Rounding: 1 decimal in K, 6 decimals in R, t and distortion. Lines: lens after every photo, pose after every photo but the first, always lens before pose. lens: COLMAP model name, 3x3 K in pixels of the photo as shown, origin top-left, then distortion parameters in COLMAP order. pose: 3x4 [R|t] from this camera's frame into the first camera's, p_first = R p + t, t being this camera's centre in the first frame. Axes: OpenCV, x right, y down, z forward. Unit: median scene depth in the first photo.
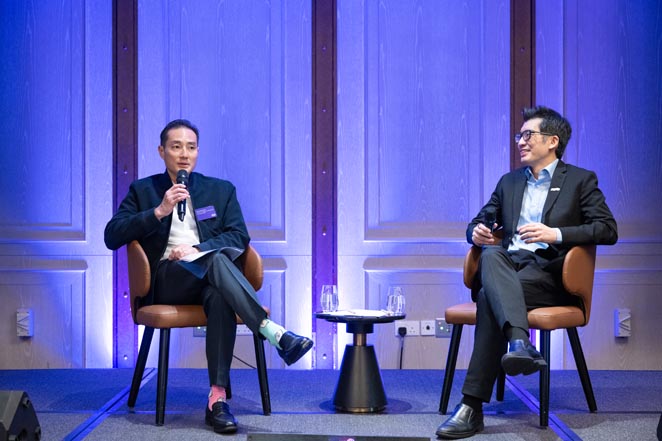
lens RADIAL K [[1061.9, 0, 331.0], [0, 1061.9, 220.5], [0, 0, 1]] dist [0.012637, 0.031009]
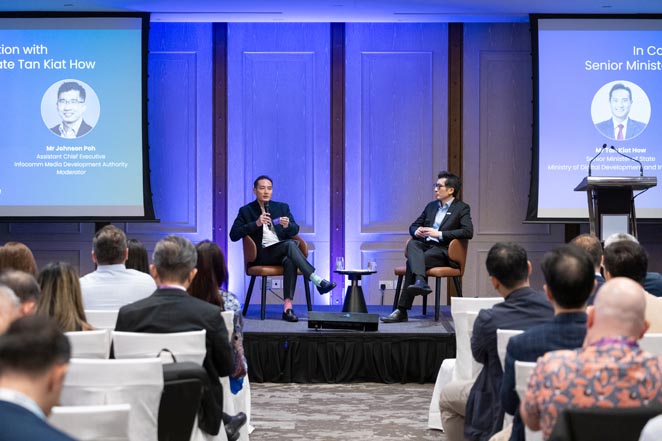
lens RADIAL K [[1333.5, 0, 331.0], [0, 1333.5, 220.5], [0, 0, 1]] dist [0.043860, 0.180407]
pose [[0.999966, 0.001970, -0.008034, 0.000807], [-0.001791, 0.999752, 0.022201, -0.068273], [0.008075, -0.022186, 0.999721, -1.588698]]
